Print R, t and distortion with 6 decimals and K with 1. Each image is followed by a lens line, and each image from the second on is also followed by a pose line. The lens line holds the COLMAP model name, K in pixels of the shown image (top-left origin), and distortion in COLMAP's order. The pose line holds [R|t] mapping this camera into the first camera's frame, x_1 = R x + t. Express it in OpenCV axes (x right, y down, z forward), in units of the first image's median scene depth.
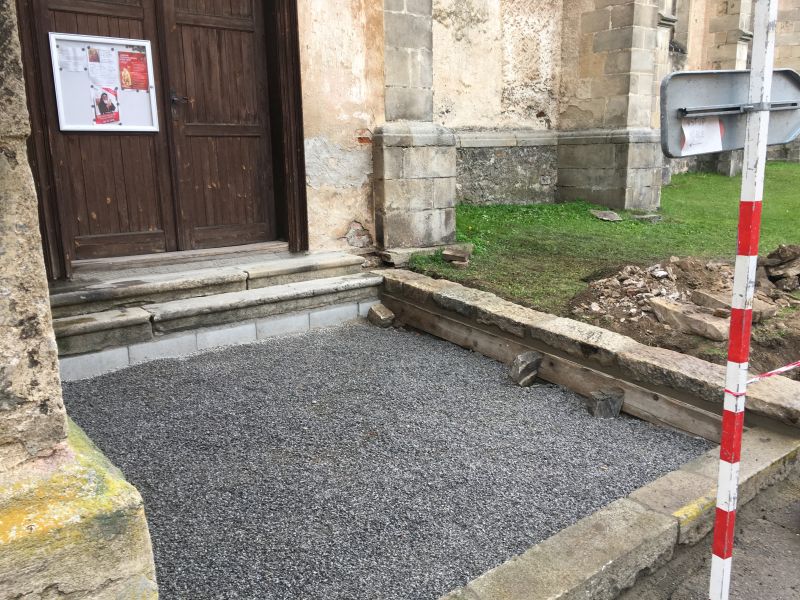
lens RADIAL K [[682.9, 0, 399.2], [0, 682.9, 301.5], [0, 0, 1]] dist [0.069156, -0.082770]
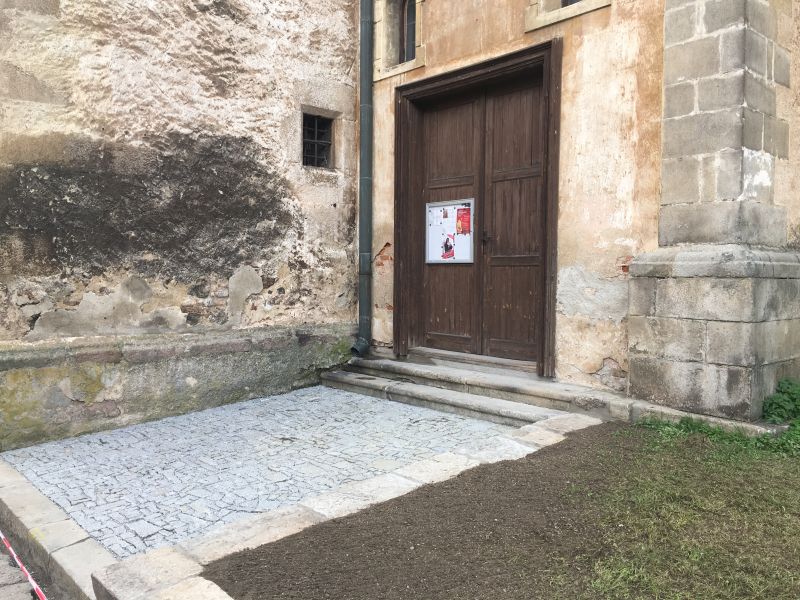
lens RADIAL K [[682.9, 0, 399.4], [0, 682.9, 296.3], [0, 0, 1]] dist [0.069156, -0.082770]
pose [[0.036514, 0.051899, -0.997985, 0.834385], [-0.217657, 0.975089, 0.042745, -0.181271], [0.975342, 0.215658, 0.046900, 0.705909]]
